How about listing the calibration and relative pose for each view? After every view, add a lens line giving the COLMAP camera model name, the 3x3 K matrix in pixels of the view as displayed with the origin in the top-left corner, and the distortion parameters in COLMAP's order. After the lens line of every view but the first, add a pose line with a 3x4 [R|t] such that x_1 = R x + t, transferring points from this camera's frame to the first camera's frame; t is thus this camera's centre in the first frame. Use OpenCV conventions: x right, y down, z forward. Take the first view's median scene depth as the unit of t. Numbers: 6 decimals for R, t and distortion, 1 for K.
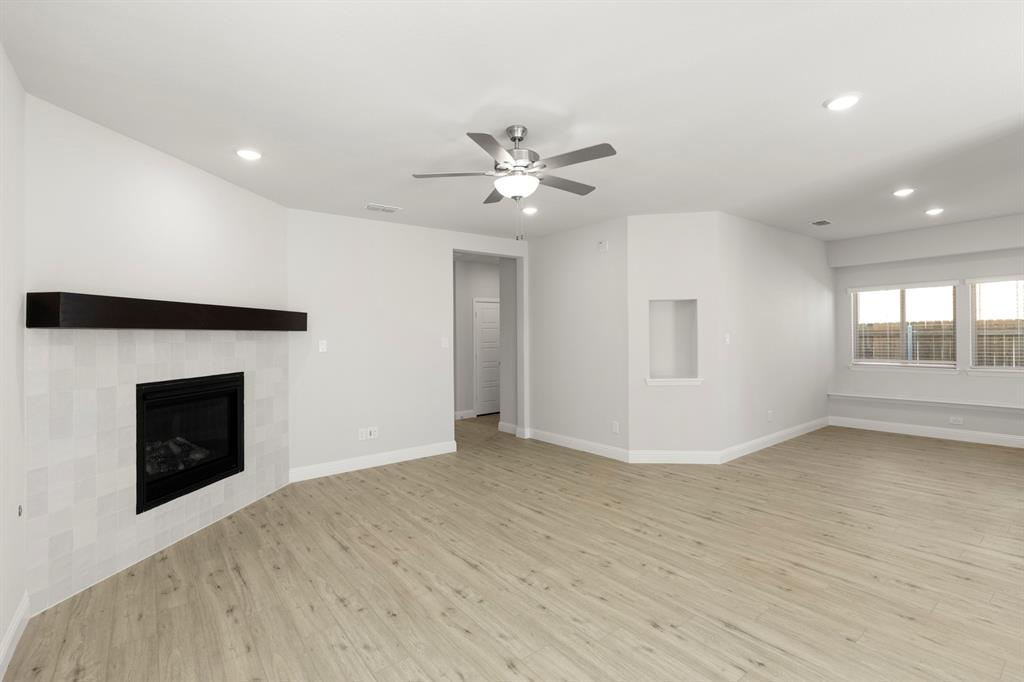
lens RADIAL K [[472.4, 0, 516.2], [0, 472.4, 335.5], [0, 0, 1]] dist [0.000544, 0.000036]
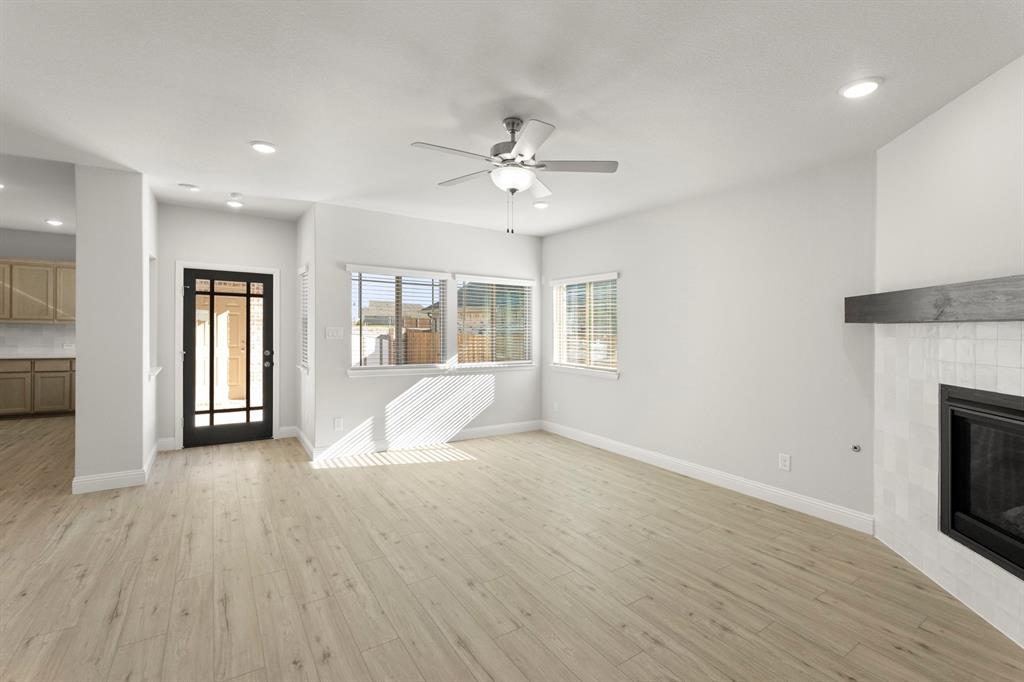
lens RADIAL K [[441.5, 0, 514.5], [0, 441.5, 333.6], [0, 0, 1]] dist [-0.000020, -0.000054]
pose [[-0.997752, 0.000271, 0.067021, -0.058347], [0.001107, 0.999922, 0.012430, -0.002744], [-0.067012, 0.012476, -0.997674, 1.797465]]
